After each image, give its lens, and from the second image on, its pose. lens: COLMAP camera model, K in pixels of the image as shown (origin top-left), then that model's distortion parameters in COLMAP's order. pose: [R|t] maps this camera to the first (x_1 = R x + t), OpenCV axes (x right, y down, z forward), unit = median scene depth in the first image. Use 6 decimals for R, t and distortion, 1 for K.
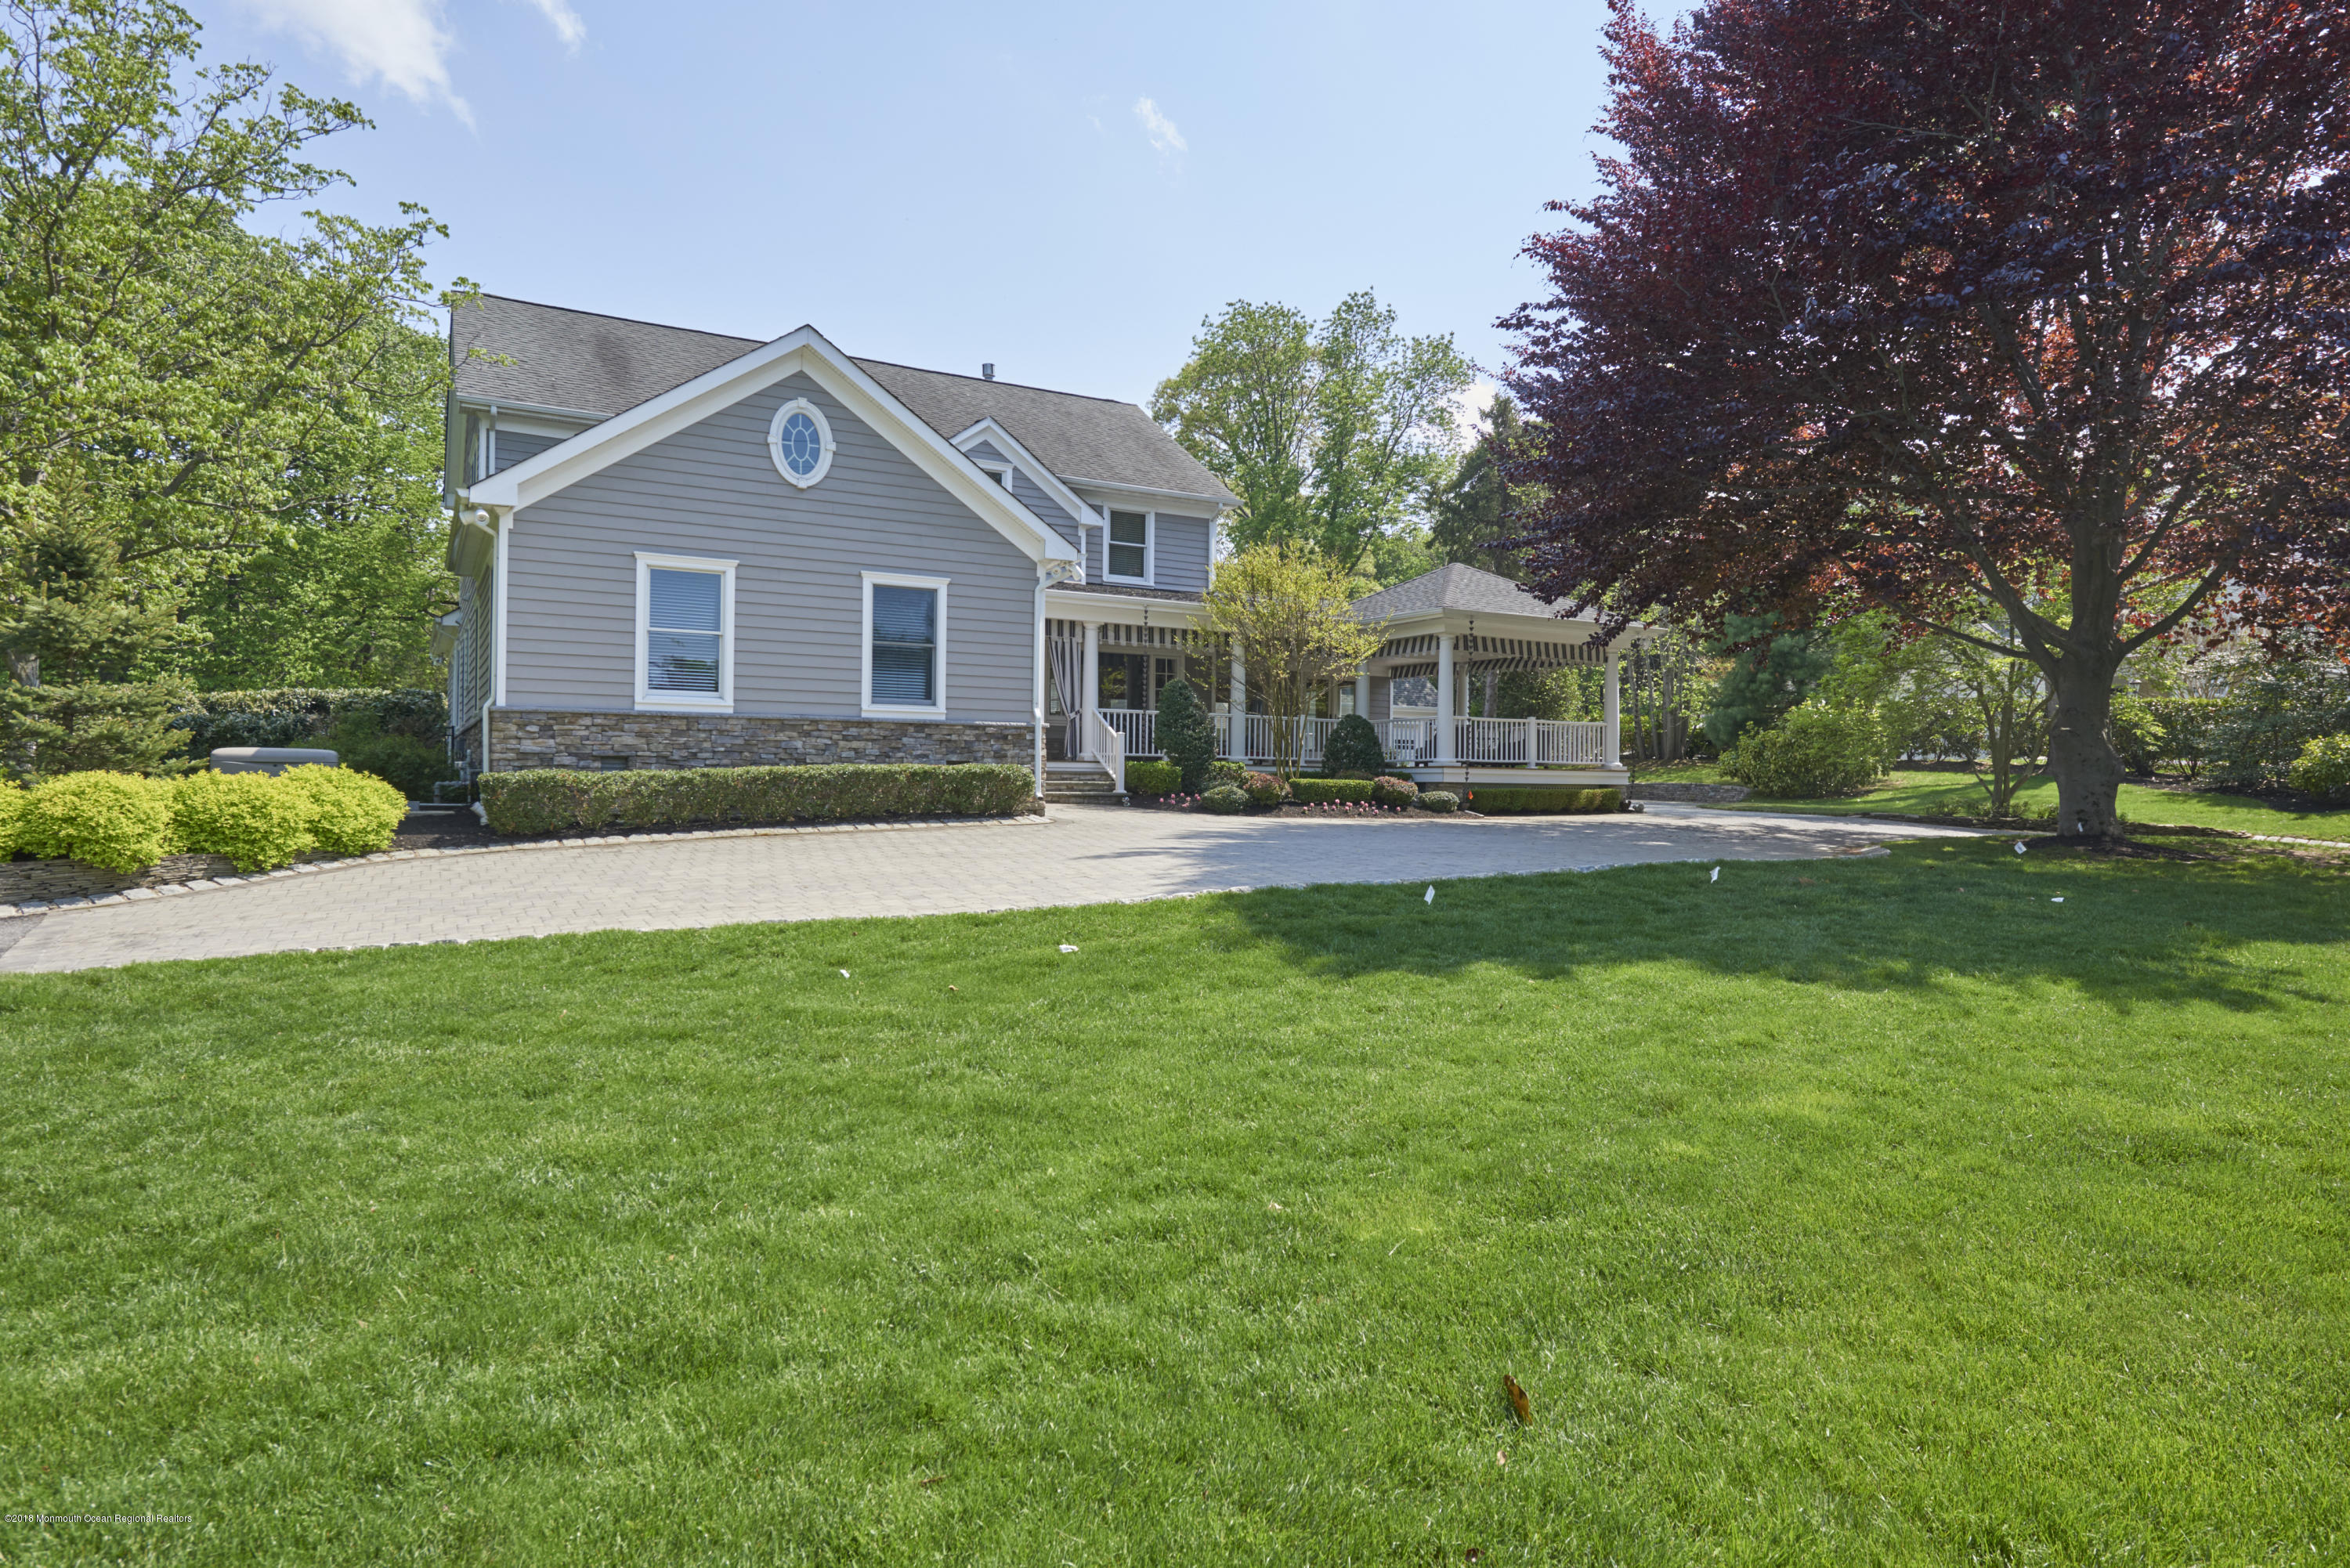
lens RADIAL K [[1337.1, 0, 1177.2], [0, 1337.1, 768.6], [0, 0, 1]] dist [-0.004330, 0.001540]
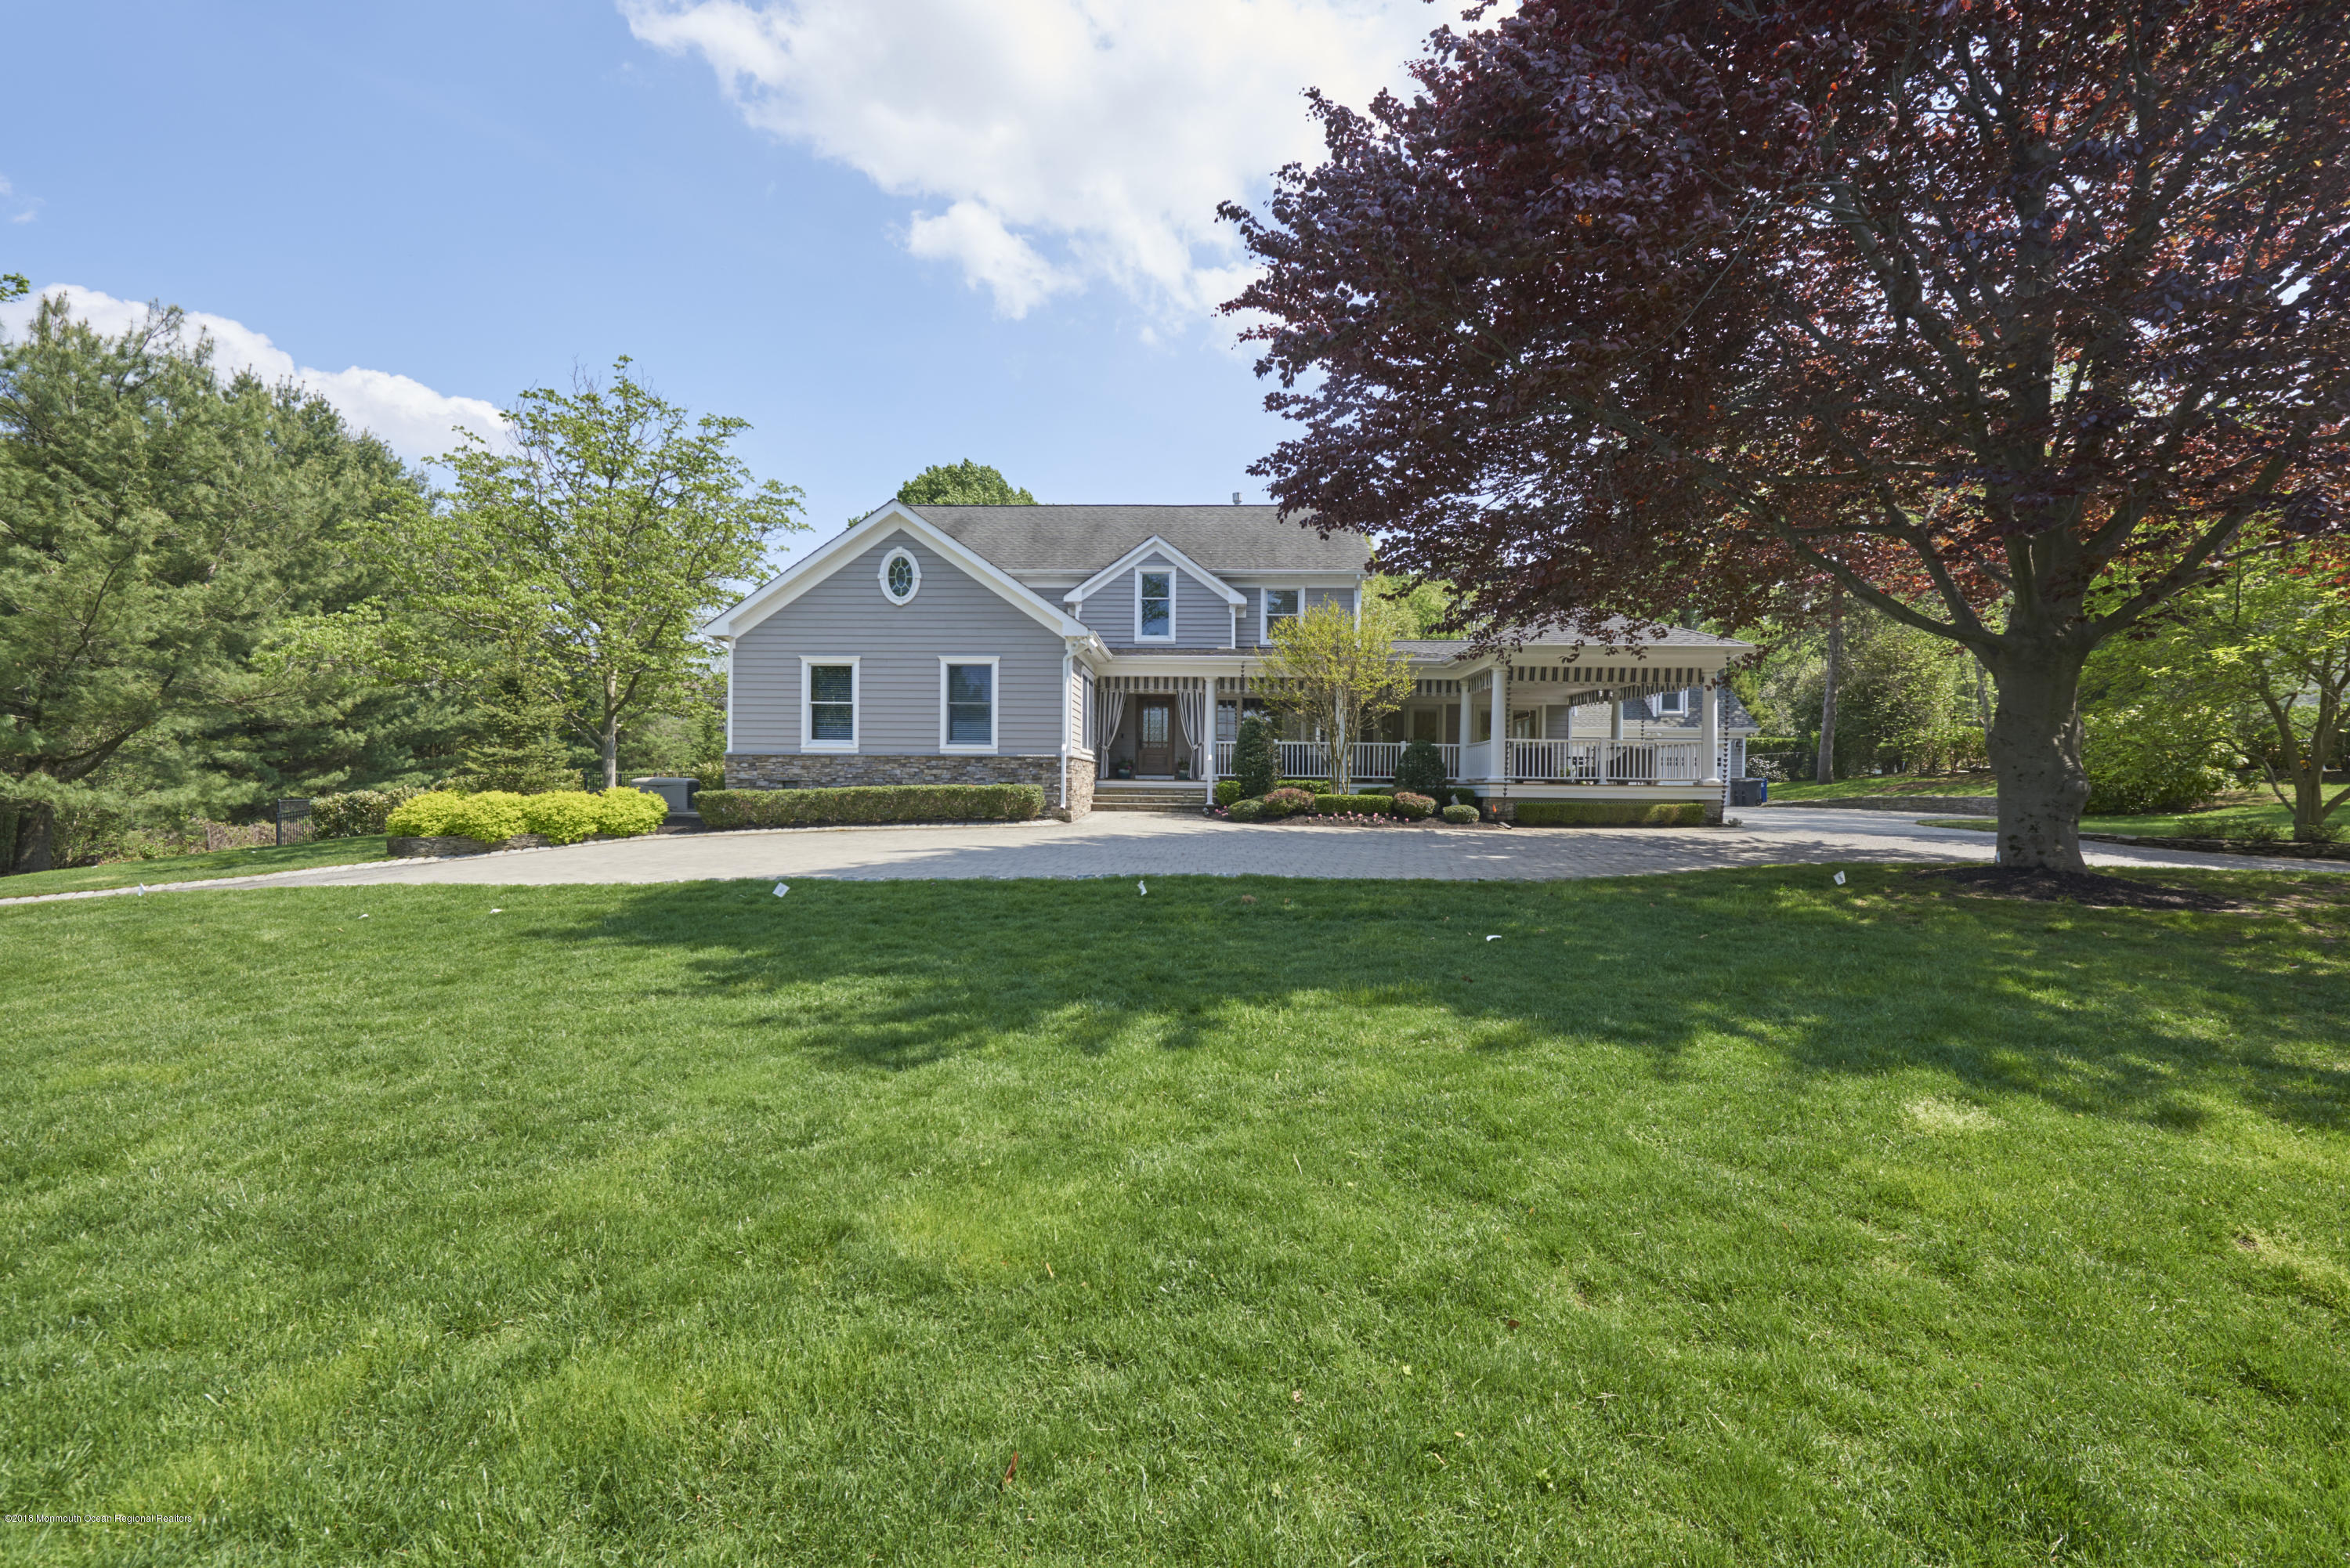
lens RADIAL K [[936.3, 0, 1175.1], [0, 936.3, 786.9], [0, 0, 1]] dist [-0.001332, -0.000405]
pose [[0.848901, -0.002450, -0.528546, 0.548721], [0.004594, 0.999986, 0.002742, -0.002499], [0.528532, -0.004756, 0.848900, 0.247942]]
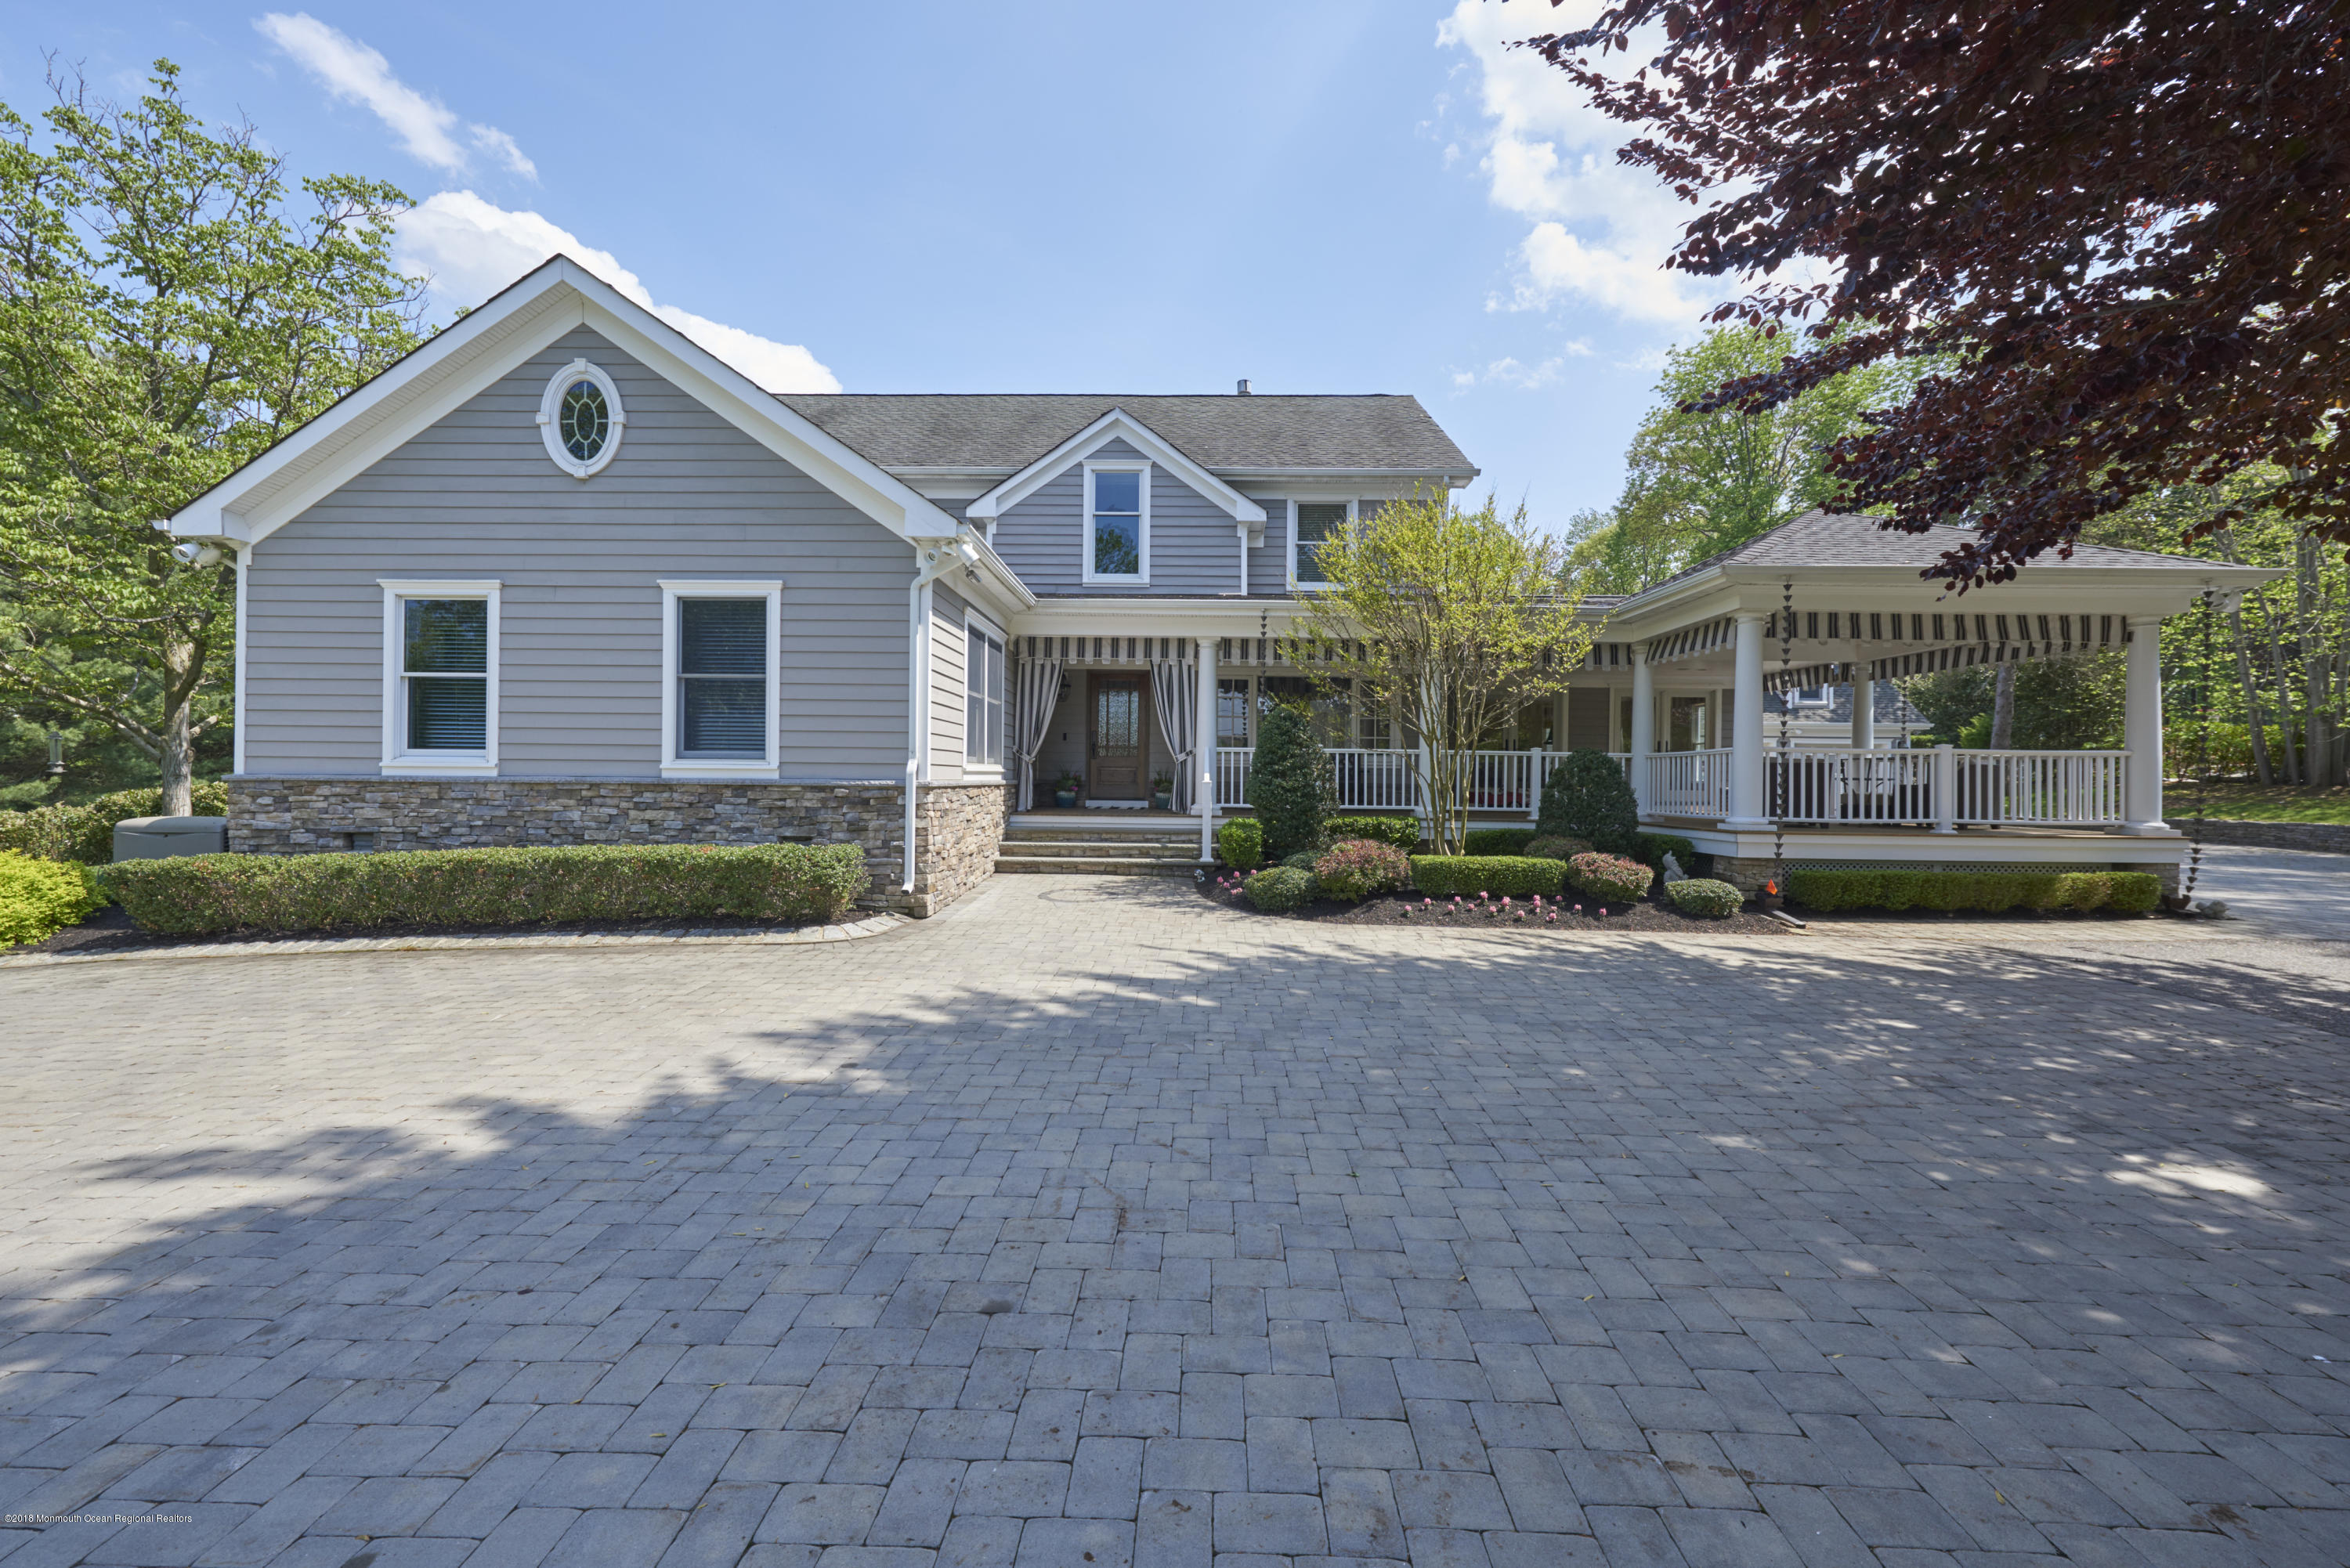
lens RADIAL K [[936.3, 0, 1181.5], [0, 936.3, 777.9], [0, 0, 1]] dist [-0.001332, -0.000405]
pose [[0.857745, -0.003280, -0.514065, 0.280088], [0.004242, 0.999991, 0.000699, -0.037813], [0.514058, -0.002781, 0.857751, 0.708180]]
